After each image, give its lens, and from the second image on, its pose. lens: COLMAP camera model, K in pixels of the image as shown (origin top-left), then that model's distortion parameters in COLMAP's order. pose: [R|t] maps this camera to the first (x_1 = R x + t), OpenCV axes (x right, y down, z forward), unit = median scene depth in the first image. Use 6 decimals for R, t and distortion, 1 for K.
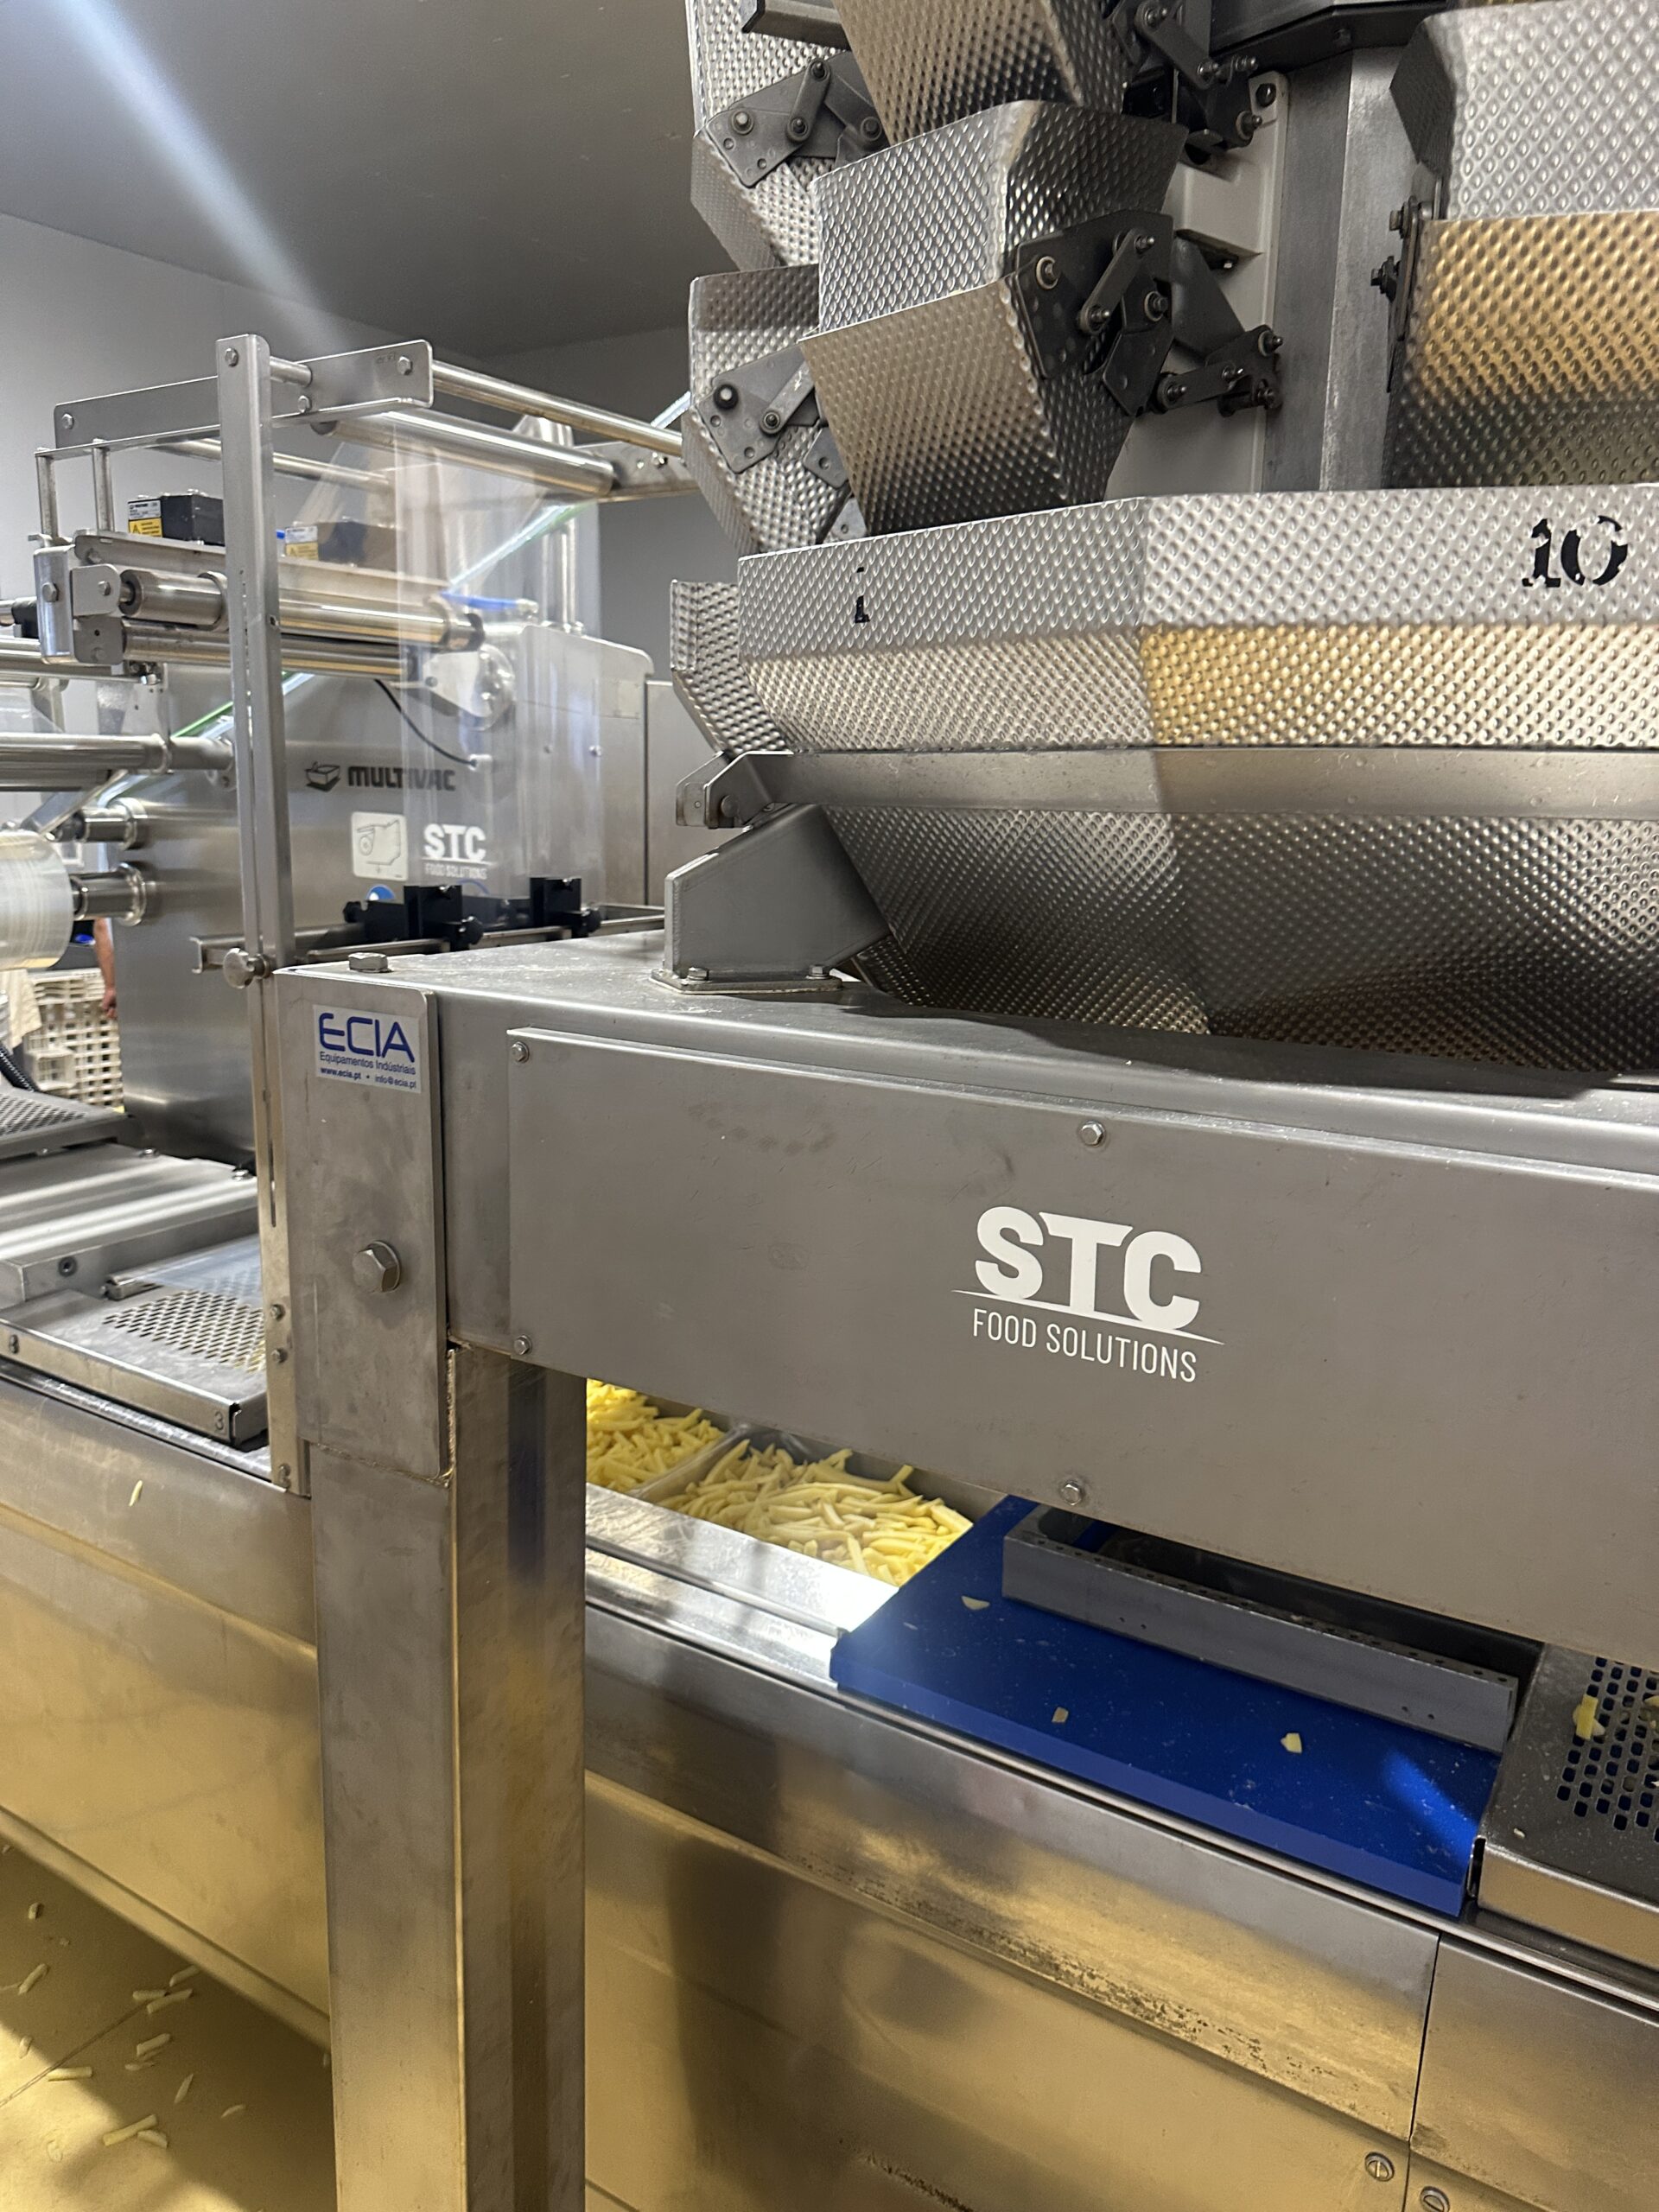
lens RADIAL K [[1538.7, 0, 773.8], [0, 1538.7, 1117.4], [0, 0, 1]] dist [0.070542, -0.105618]
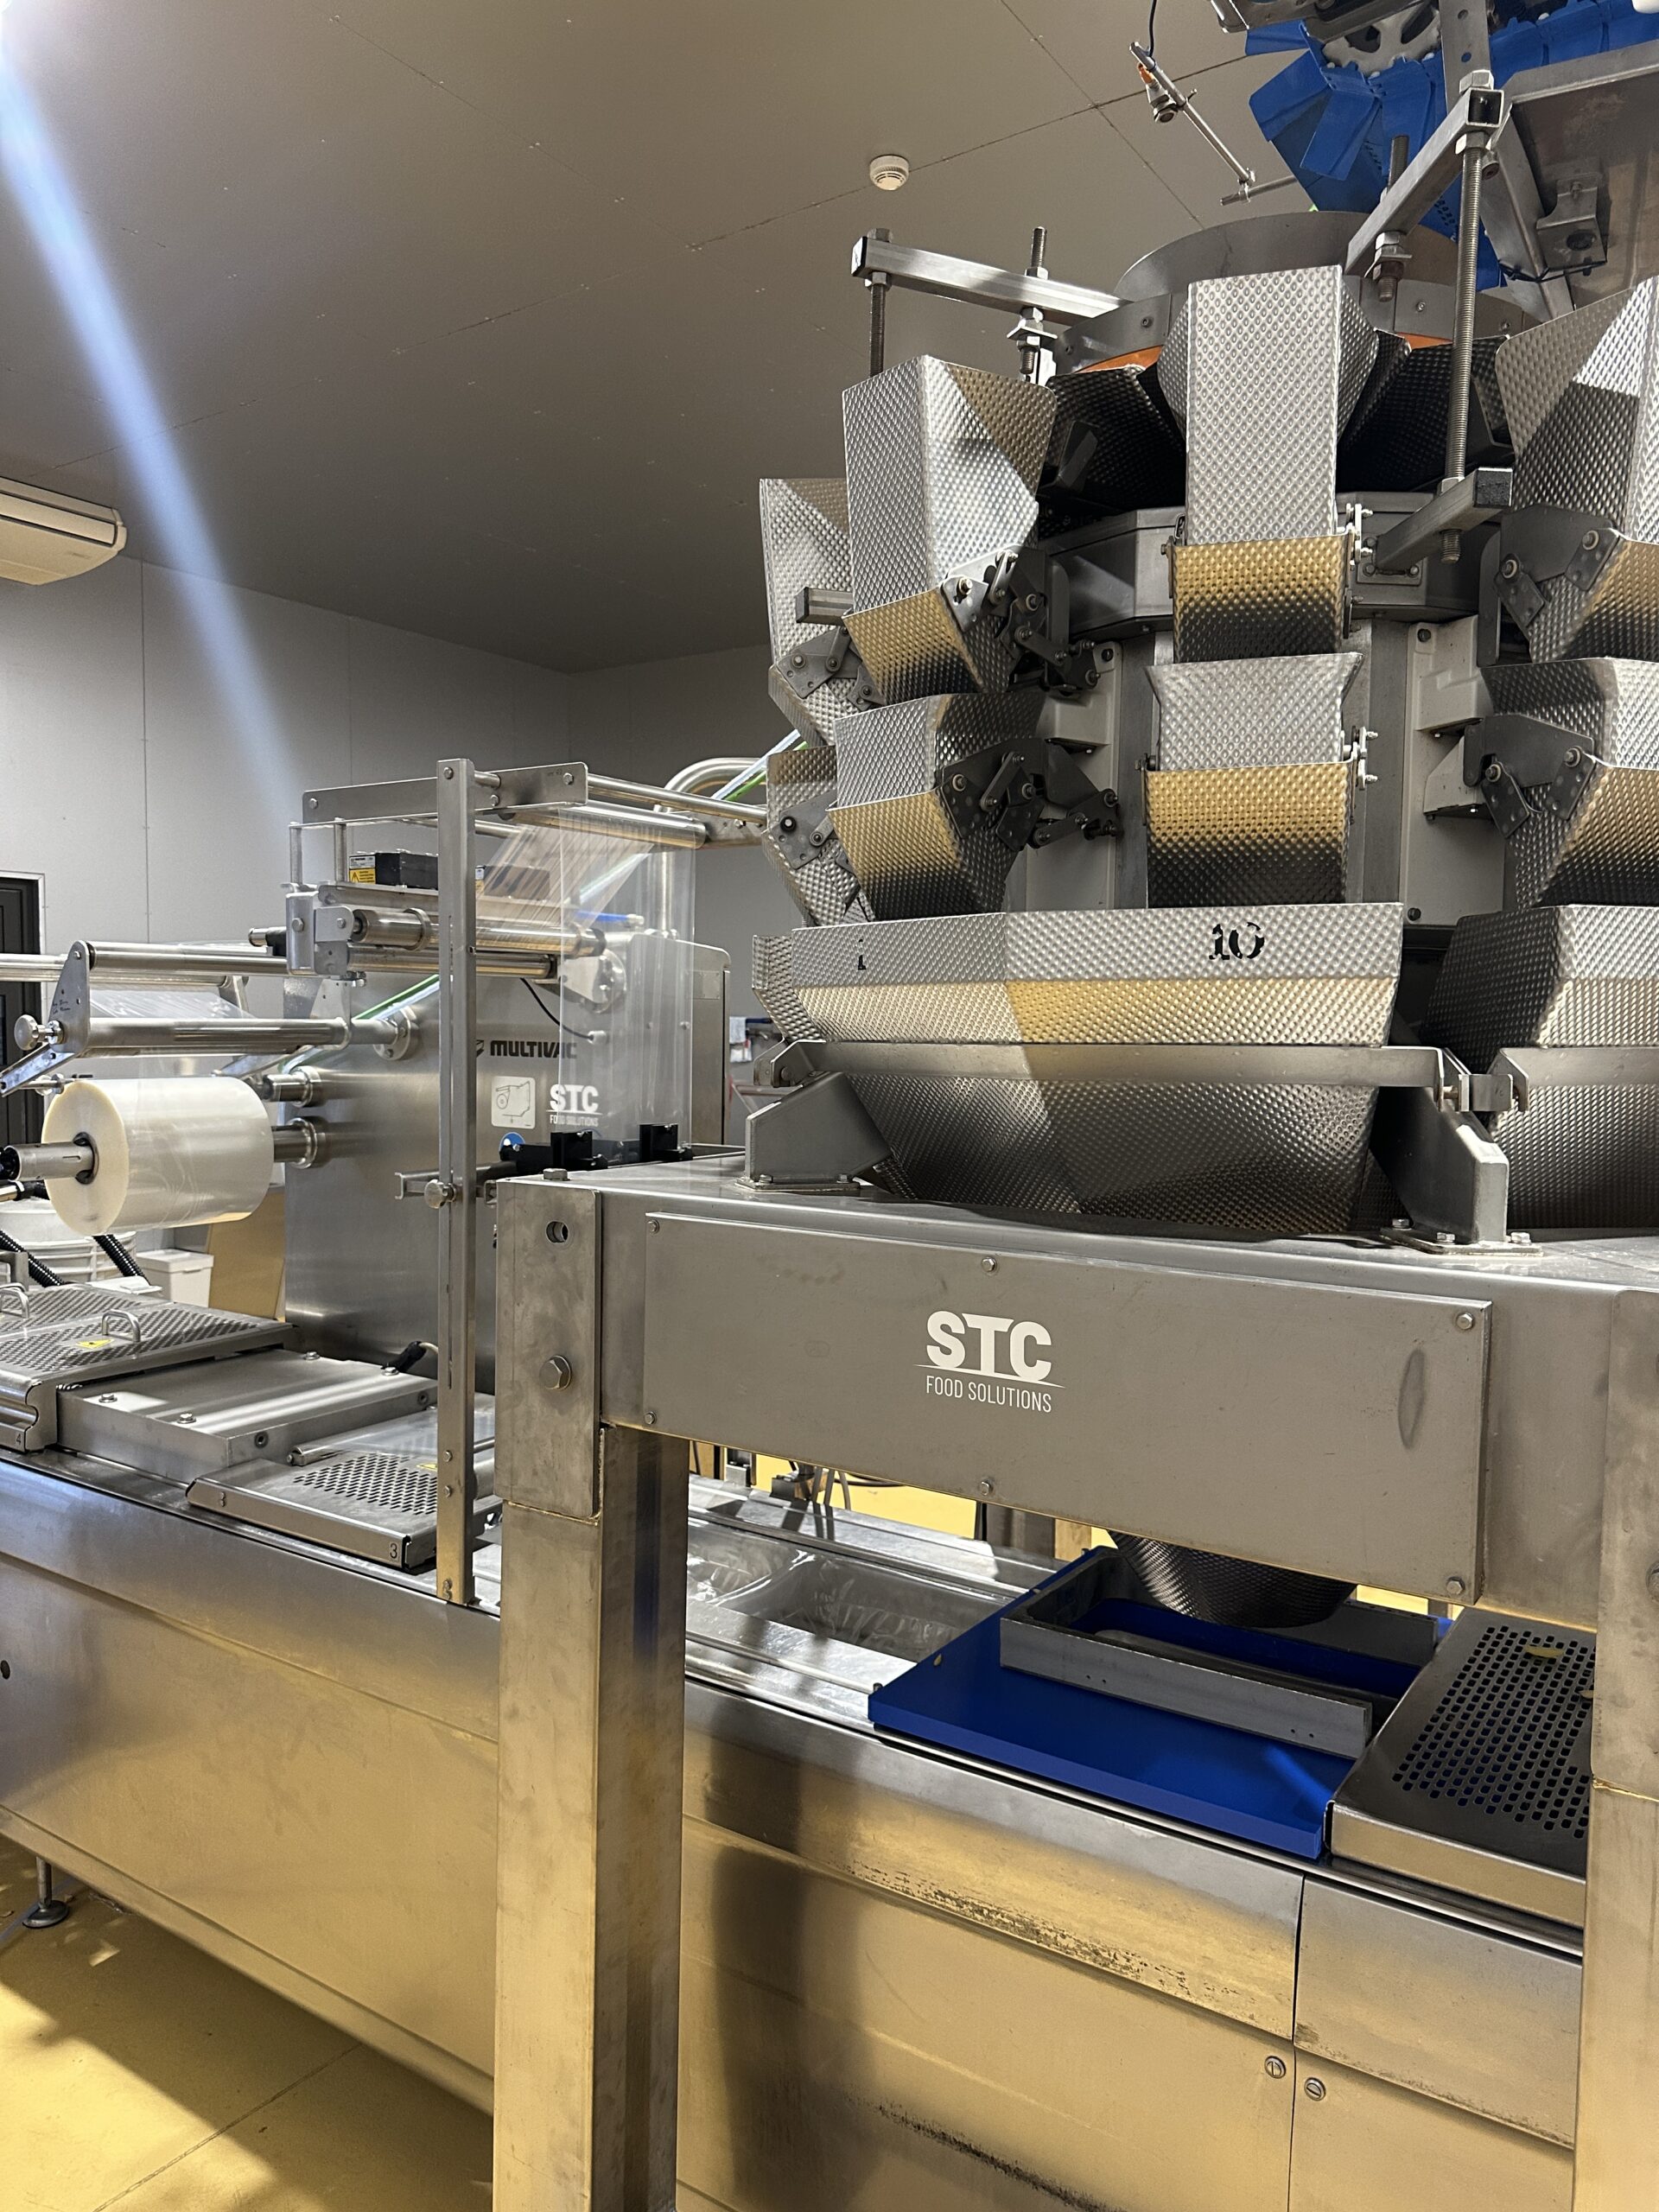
lens RADIAL K [[1565.2, 0, 829.5], [0, 1565.2, 1106.0], [0, 0, 1]] dist [-0.031856, -0.000494]
pose [[0.999871, -0.009519, -0.012904, 0.023881], [0.007227, 0.985880, -0.167296, 0.060589], [0.014314, 0.167181, 0.985822, -0.357583]]
